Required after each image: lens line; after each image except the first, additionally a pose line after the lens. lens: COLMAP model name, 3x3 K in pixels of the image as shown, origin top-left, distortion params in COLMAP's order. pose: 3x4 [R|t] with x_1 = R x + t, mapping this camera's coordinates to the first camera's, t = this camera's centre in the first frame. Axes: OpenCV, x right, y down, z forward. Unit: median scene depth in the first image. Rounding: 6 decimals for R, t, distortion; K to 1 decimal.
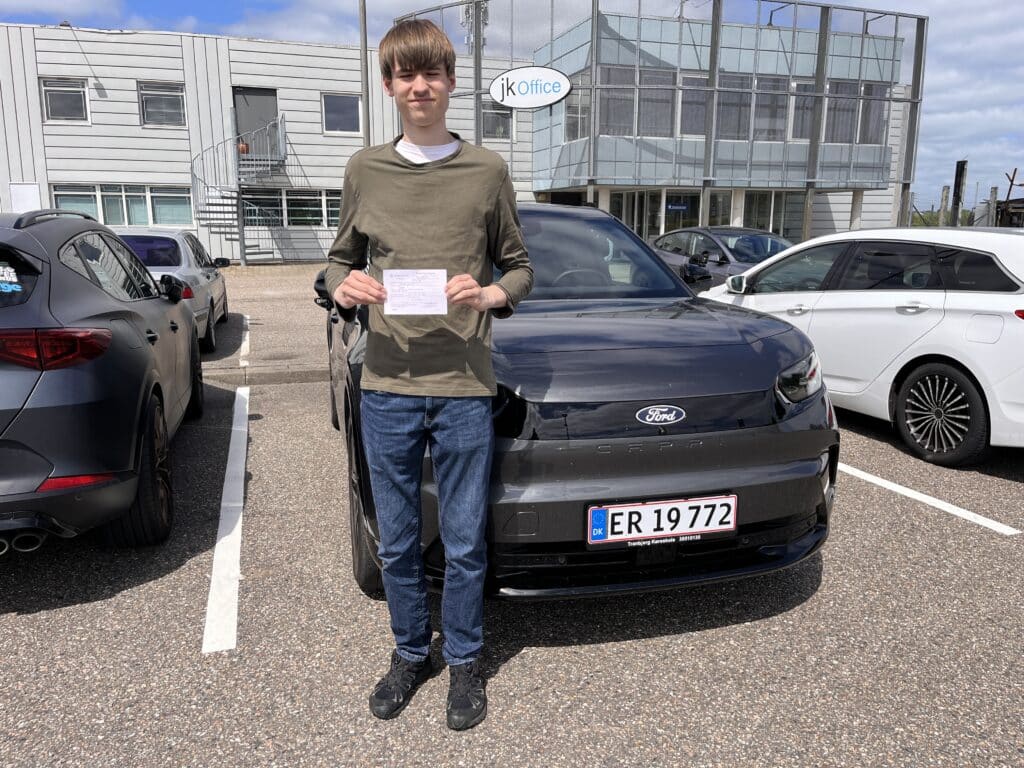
lens RADIAL K [[694.5, 0, 516.0], [0, 694.5, 358.4], [0, 0, 1]] dist [0.084994, -0.029976]
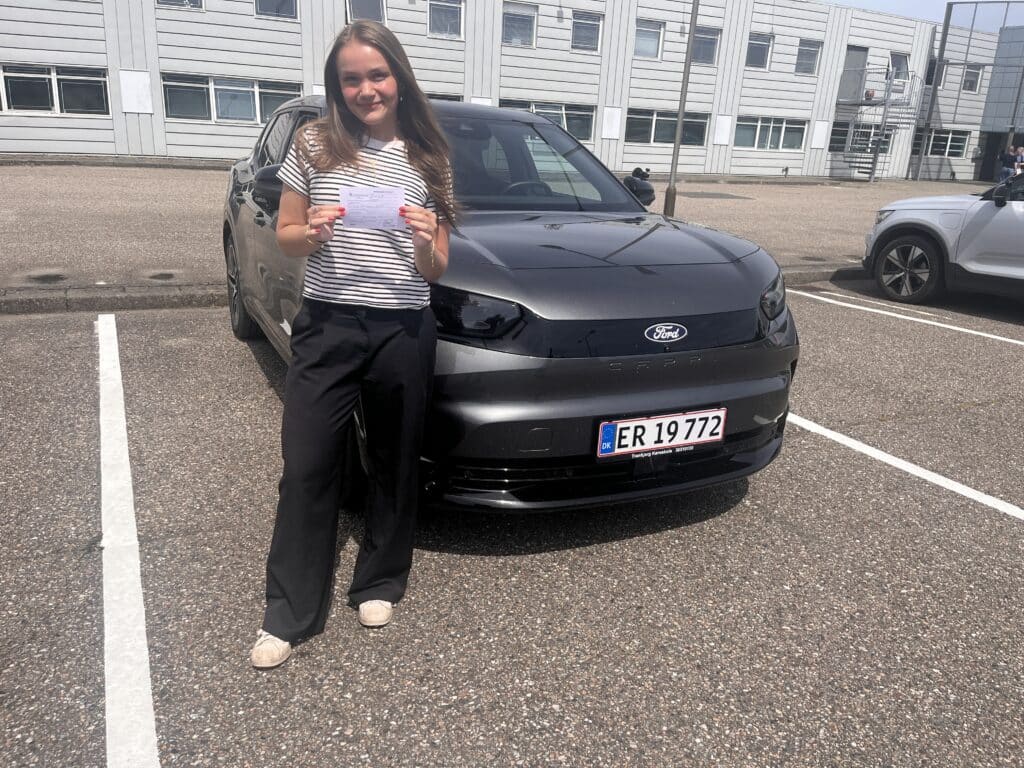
lens RADIAL K [[777.9, 0, 489.4], [0, 777.9, 385.9], [0, 0, 1]] dist [0.034993, -0.026513]
pose [[0.983254, -0.017003, 0.181444, -0.257148], [-0.006279, 0.991886, 0.126977, 0.014931], [-0.182131, -0.125990, 0.975169, -0.080893]]
